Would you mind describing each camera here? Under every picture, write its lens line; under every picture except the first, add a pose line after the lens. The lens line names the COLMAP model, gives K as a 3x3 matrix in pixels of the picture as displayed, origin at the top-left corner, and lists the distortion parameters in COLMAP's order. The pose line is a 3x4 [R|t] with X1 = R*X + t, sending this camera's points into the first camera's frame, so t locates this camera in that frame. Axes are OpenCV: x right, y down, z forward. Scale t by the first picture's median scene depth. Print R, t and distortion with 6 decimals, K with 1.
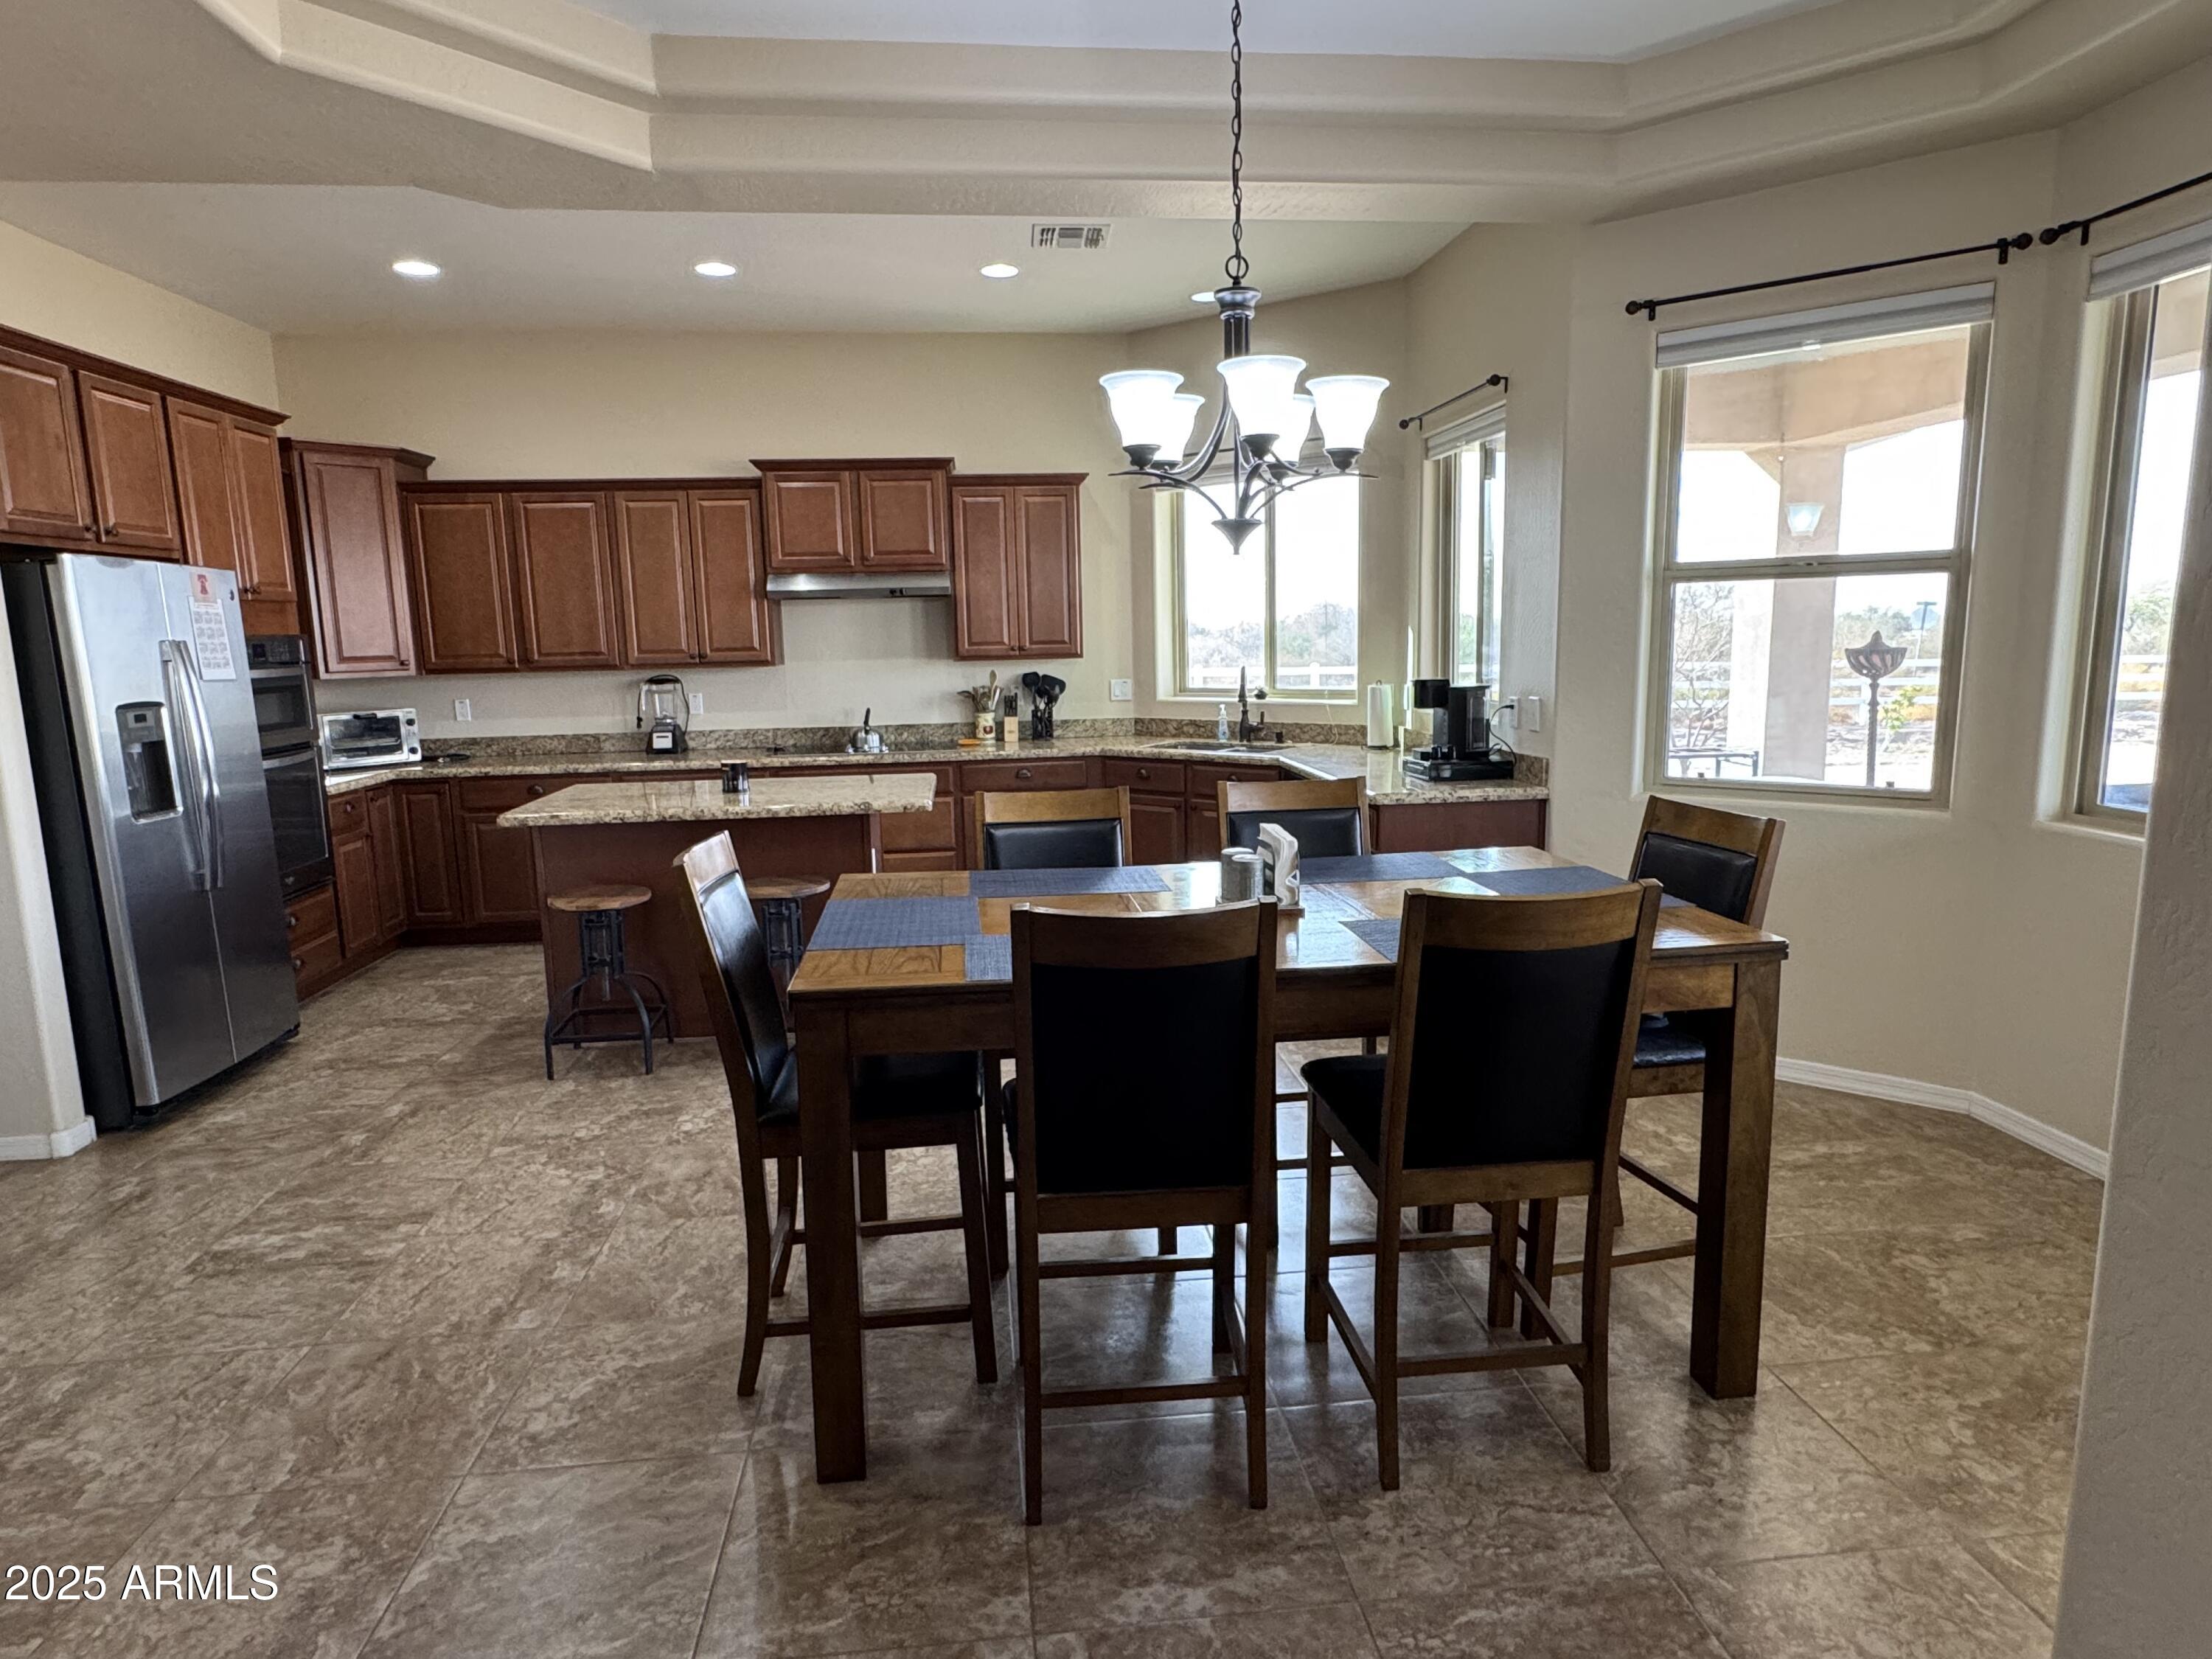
lens RADIAL K [[1286.3, 0, 1108.2], [0, 1286.3, 838.6], [0, 0, 1]] dist [0.002833, 0.001984]
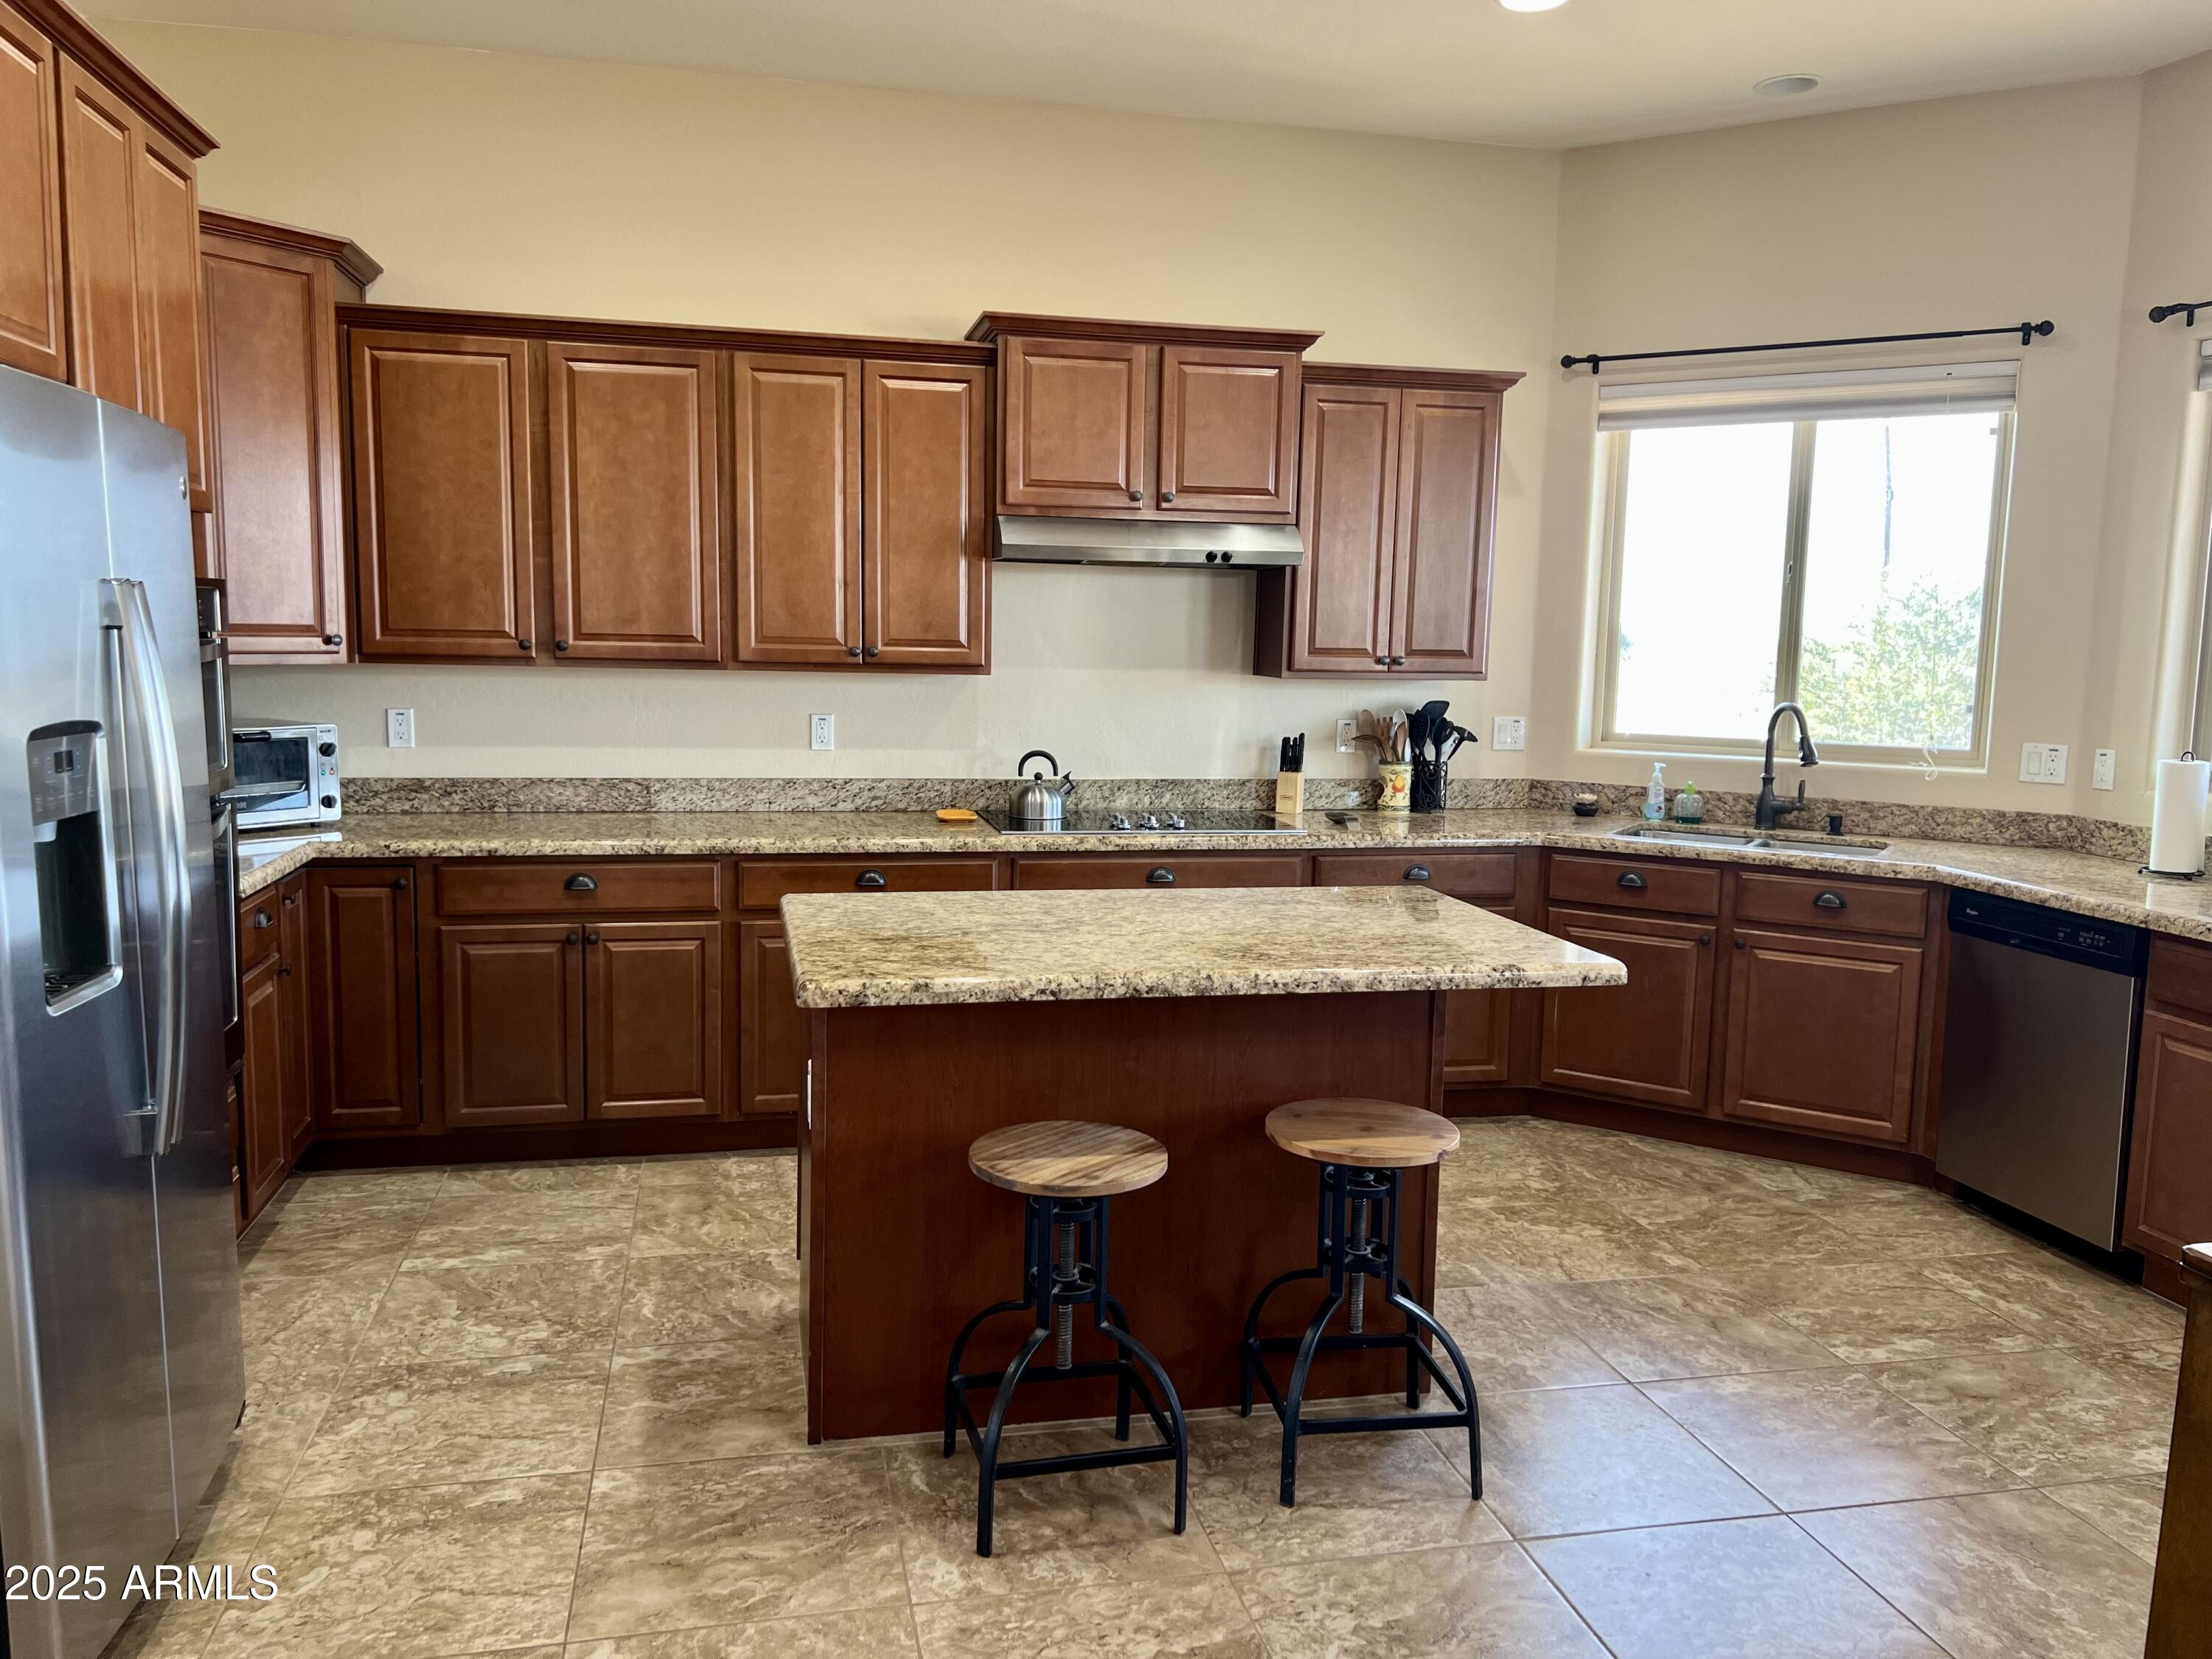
lens RADIAL K [[1678.5, 0, 1103.8], [0, 1678.5, 829.5], [0, 0, 1]] dist [0.045171, -0.016675]
pose [[0.991772, 0.029904, 0.124472, -0.308167], [-0.024911, 0.998829, -0.041479, -0.035795], [-0.125566, 0.038037, 0.991356, 0.260593]]
